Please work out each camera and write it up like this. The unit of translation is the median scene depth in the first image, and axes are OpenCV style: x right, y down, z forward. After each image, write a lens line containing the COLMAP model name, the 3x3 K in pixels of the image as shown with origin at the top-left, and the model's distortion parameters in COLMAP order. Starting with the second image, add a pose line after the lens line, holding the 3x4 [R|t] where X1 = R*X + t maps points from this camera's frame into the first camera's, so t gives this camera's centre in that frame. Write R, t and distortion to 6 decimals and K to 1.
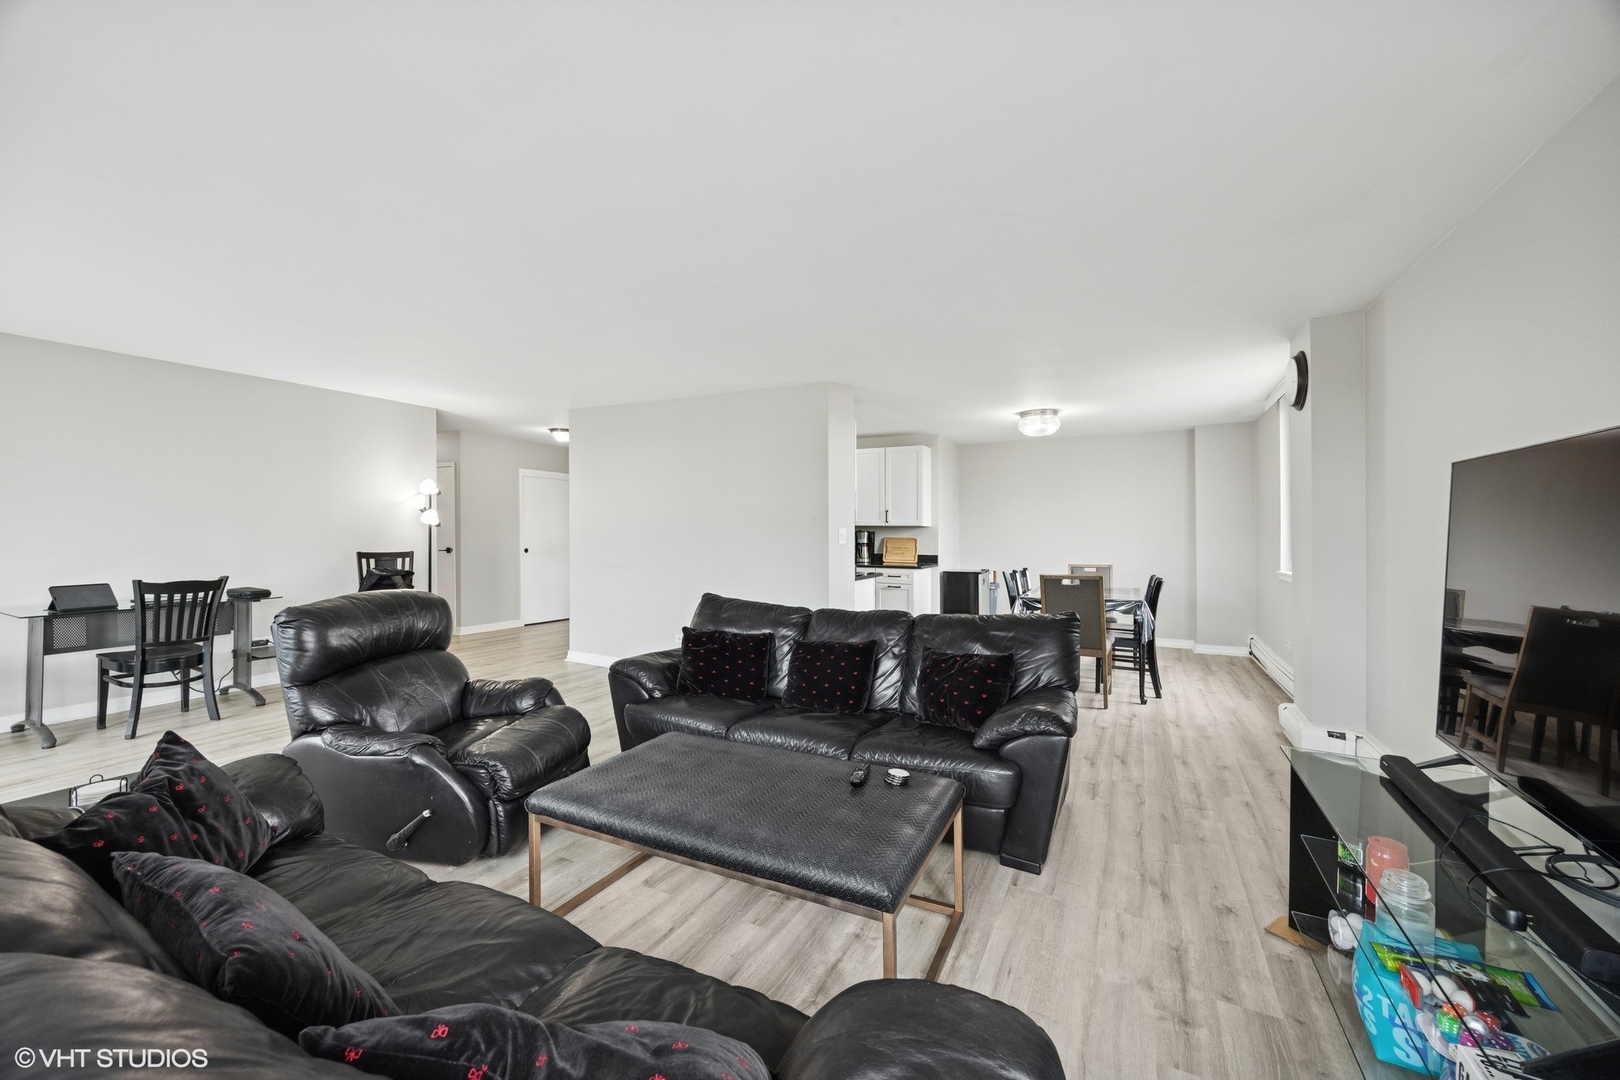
lens RADIAL K [[631.0, 0, 806.3], [0, 631.0, 508.9], [0, 0, 1]] dist [0.000680, 0.000025]
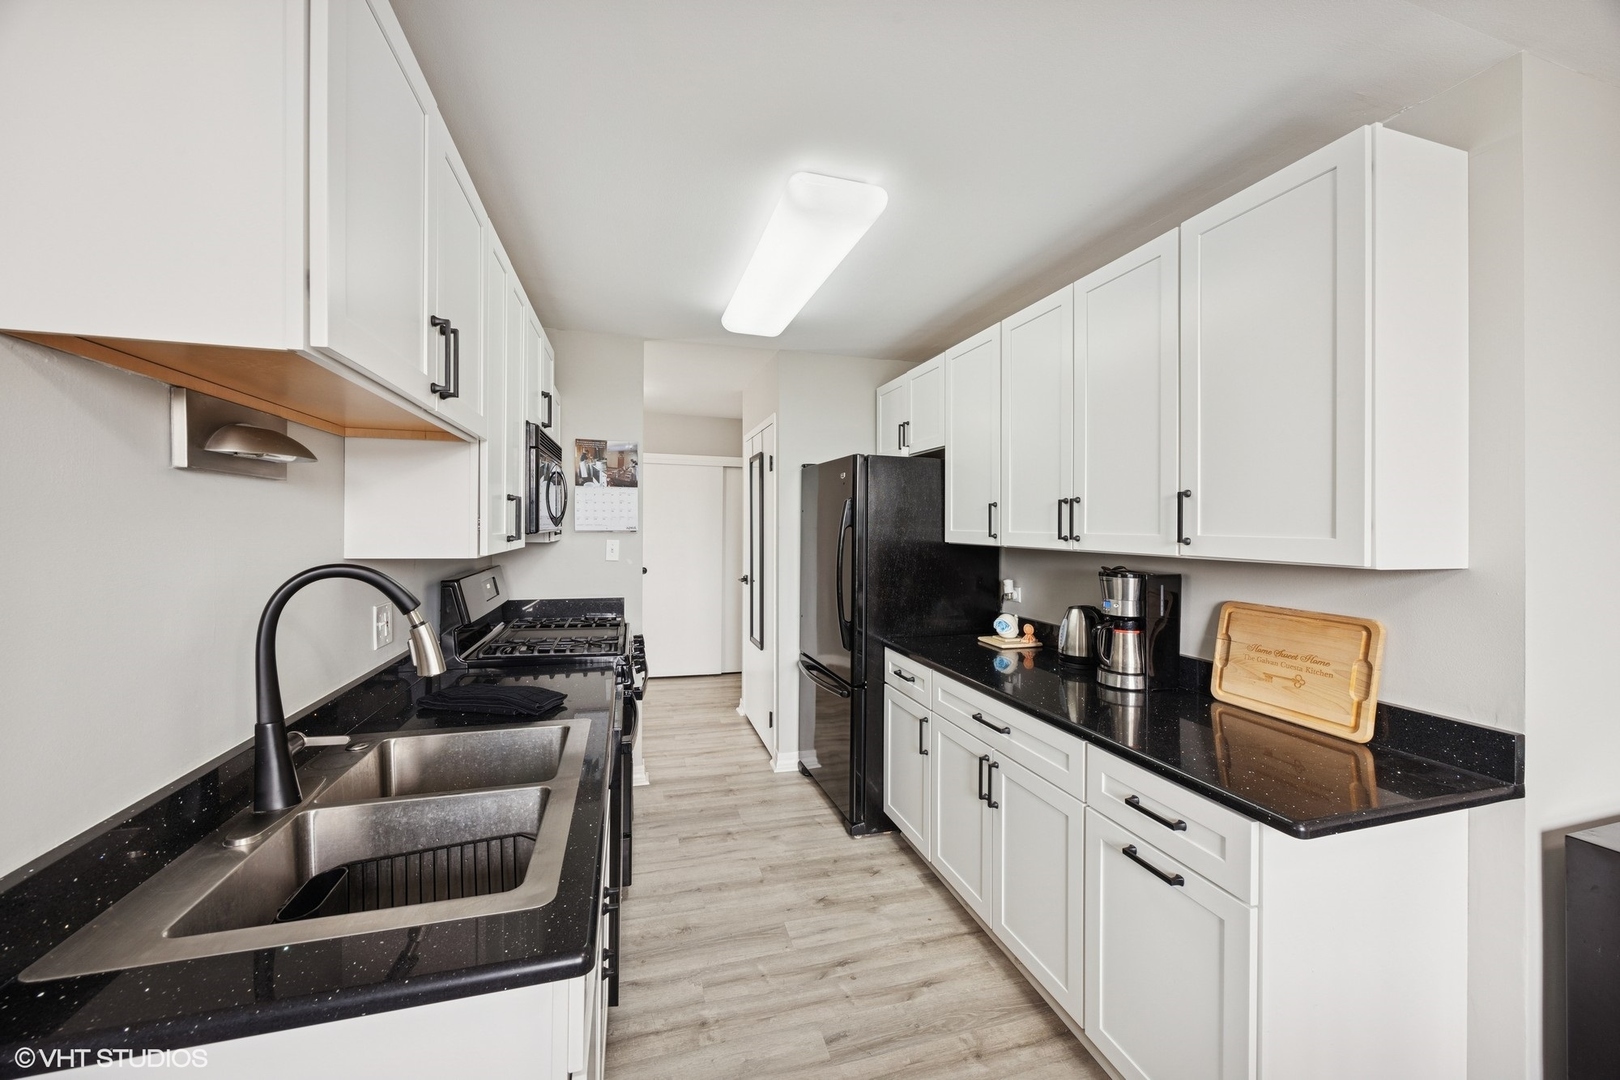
lens RADIAL K [[619.9, 0, 811.0], [0, 619.9, 523.9], [0, 0, 1]] dist [-0.000273, 0.000163]
pose [[0.691289, -0.001083, -0.722578, 0.197283], [0.014657, 0.999814, 0.012523, 0.009507], [0.722430, -0.019248, 0.691176, 0.742065]]
